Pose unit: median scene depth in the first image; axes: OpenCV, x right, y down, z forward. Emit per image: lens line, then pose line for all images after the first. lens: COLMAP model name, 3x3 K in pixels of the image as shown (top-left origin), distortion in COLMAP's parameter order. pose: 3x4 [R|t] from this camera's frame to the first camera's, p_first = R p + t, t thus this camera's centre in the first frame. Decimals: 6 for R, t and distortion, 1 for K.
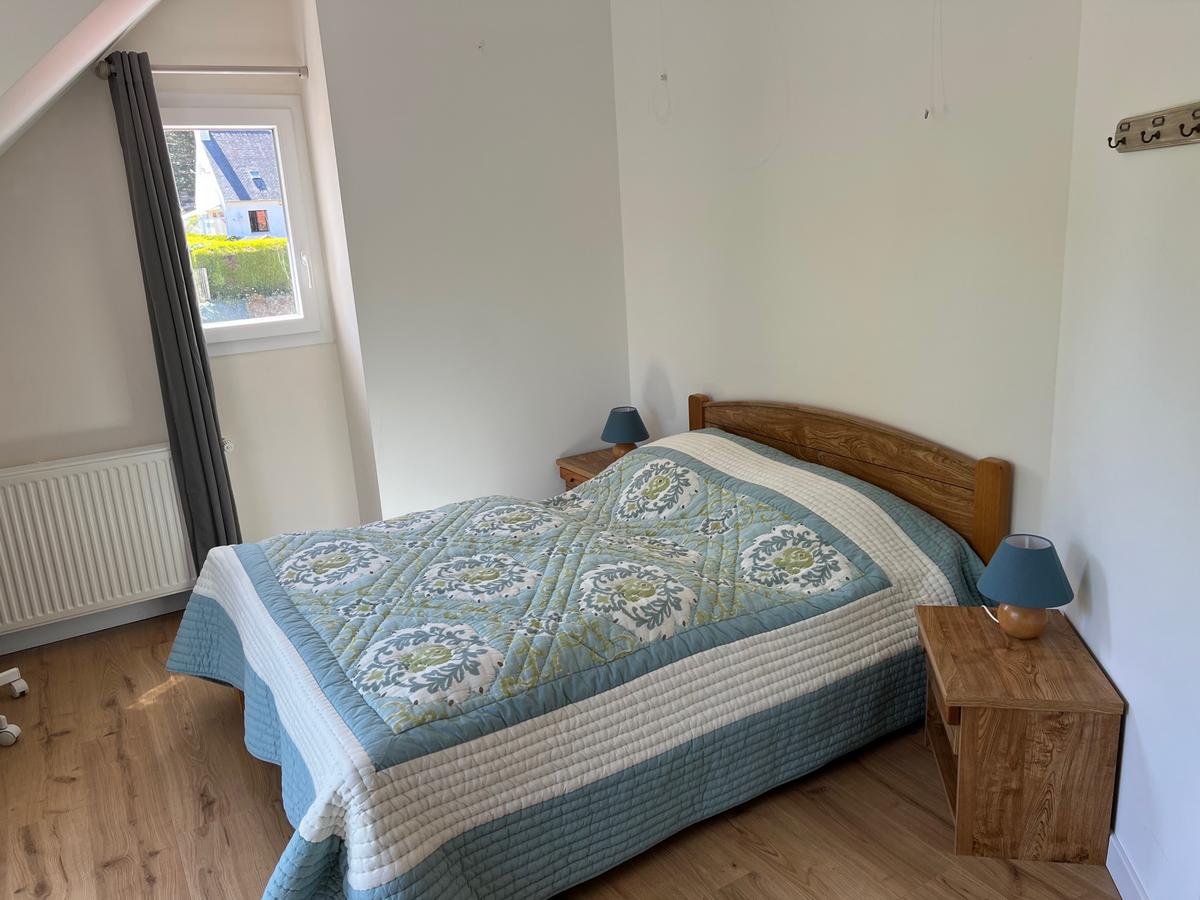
lens RADIAL K [[904.3, 0, 593.5], [0, 904.3, 452.0], [0, 0, 1]] dist [0.065743, -0.105588]
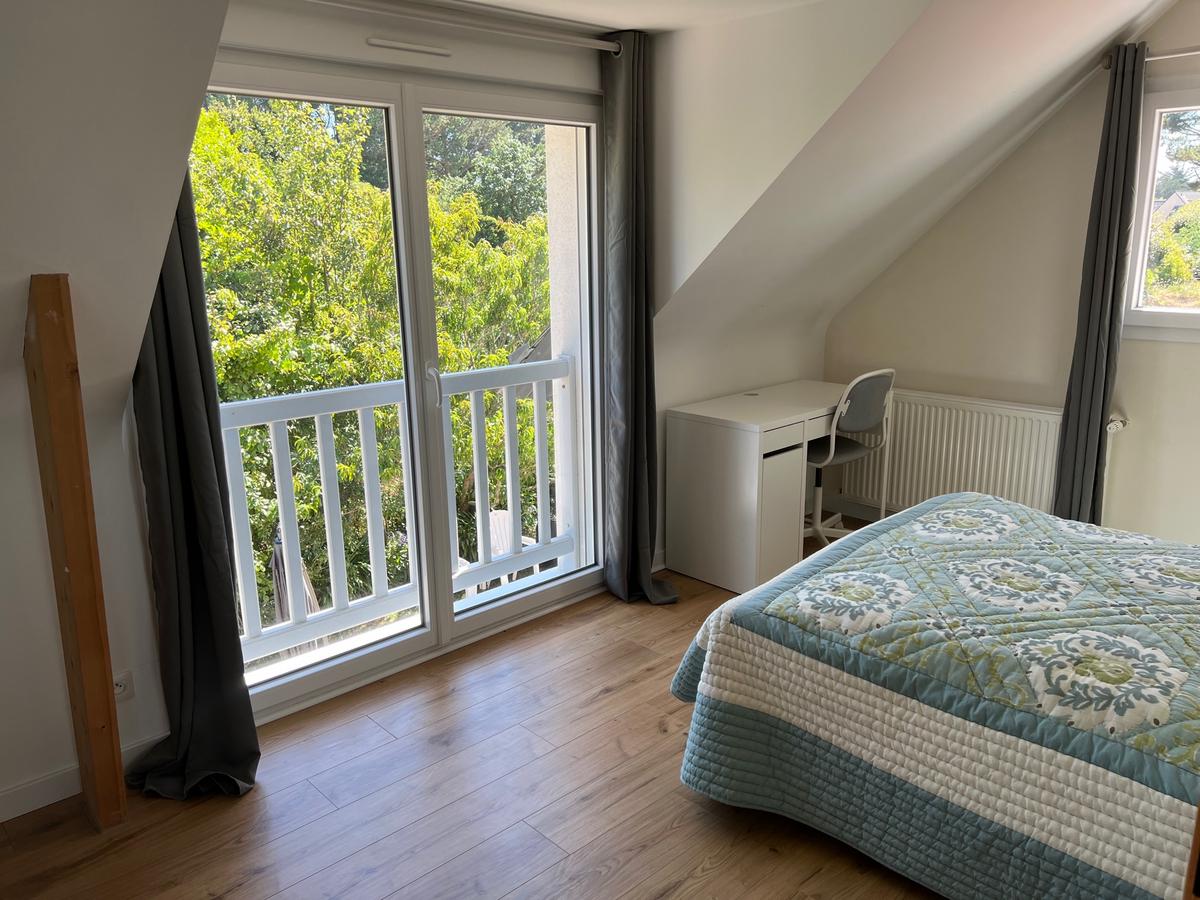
lens RADIAL K [[904.3, 0, 593.5], [0, 904.3, 452.0], [0, 0, 1]] dist [0.065743, -0.105588]
pose [[0.189869, 0.284010, -0.939834, 0.711428], [-0.243438, 0.940973, 0.235174, -0.122523], [0.951151, 0.184139, 0.247800, 0.321219]]
